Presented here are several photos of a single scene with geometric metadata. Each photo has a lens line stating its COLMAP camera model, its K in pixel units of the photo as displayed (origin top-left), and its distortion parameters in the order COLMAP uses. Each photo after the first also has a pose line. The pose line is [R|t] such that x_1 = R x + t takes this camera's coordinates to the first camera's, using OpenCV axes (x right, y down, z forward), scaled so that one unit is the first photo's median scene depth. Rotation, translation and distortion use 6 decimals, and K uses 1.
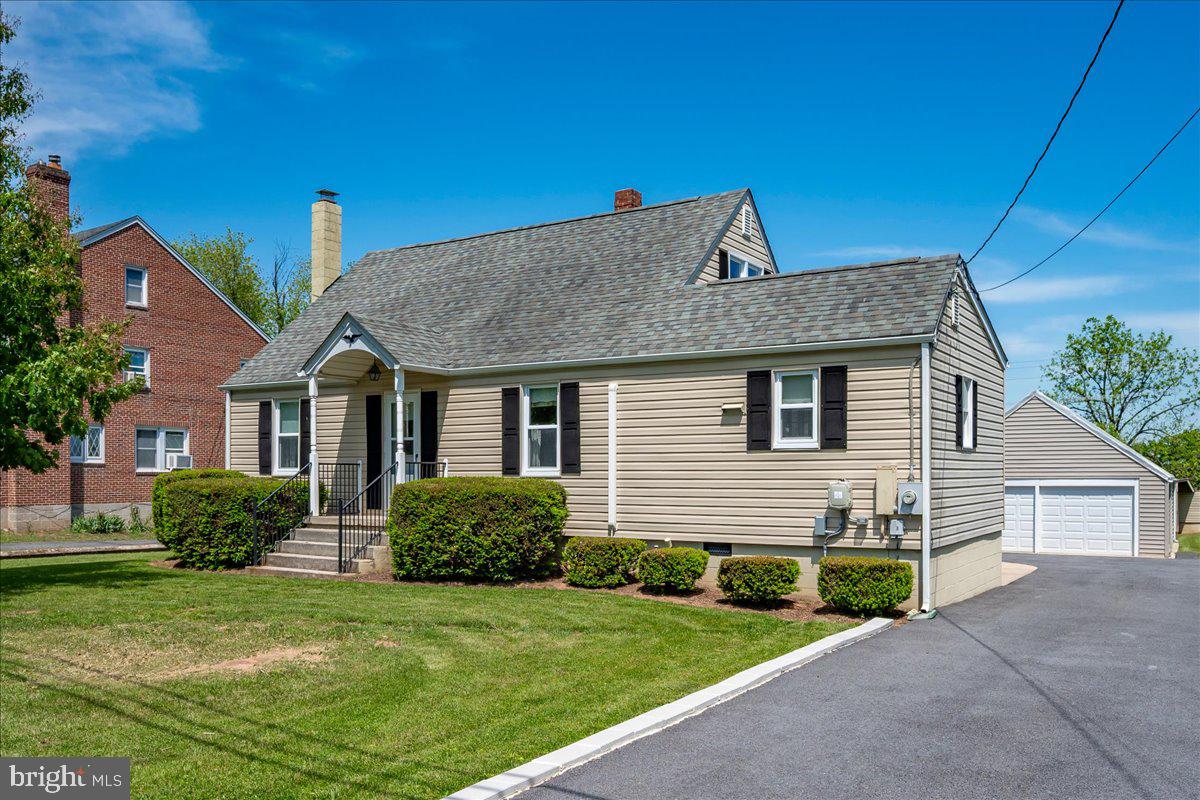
lens RADIAL K [[989.5, 0, 600.0], [0, 989.5, 400.0], [0, 0, 1]] dist [0.007560, -0.001128]
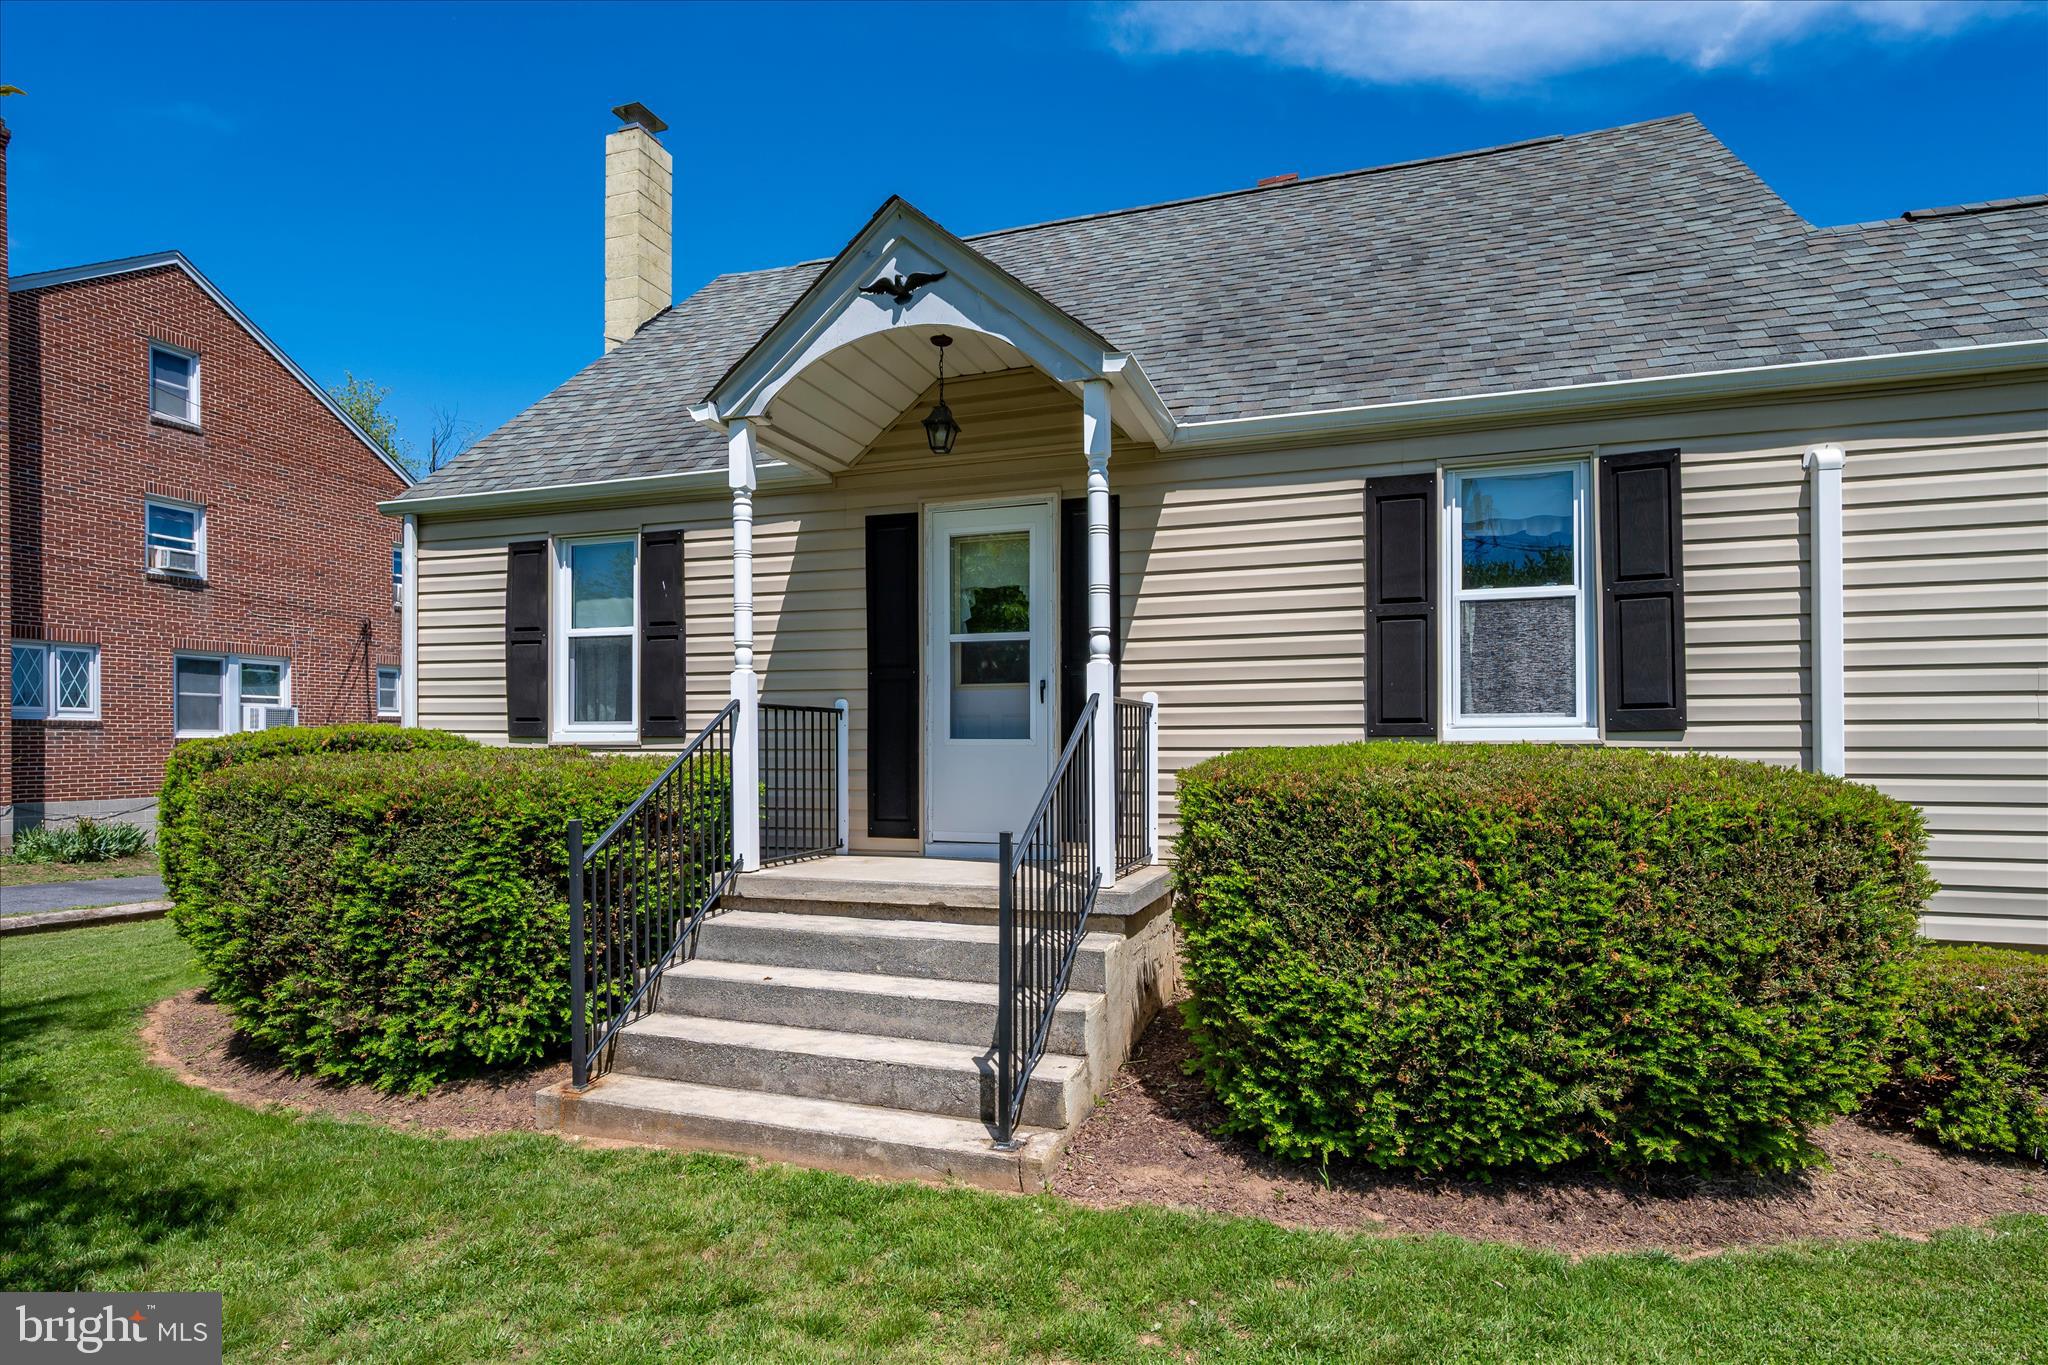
lens RADIAL K [[974.2, 0, 1018.7], [0, 974.2, 692.0], [0, 0, 1]] dist [-0.002703, 0.000634]
pose [[0.969208, 0.008680, 0.246091, -0.251352], [-0.014759, 0.999629, 0.022870, 0.046439], [-0.245801, -0.025798, 0.968977, 0.607477]]
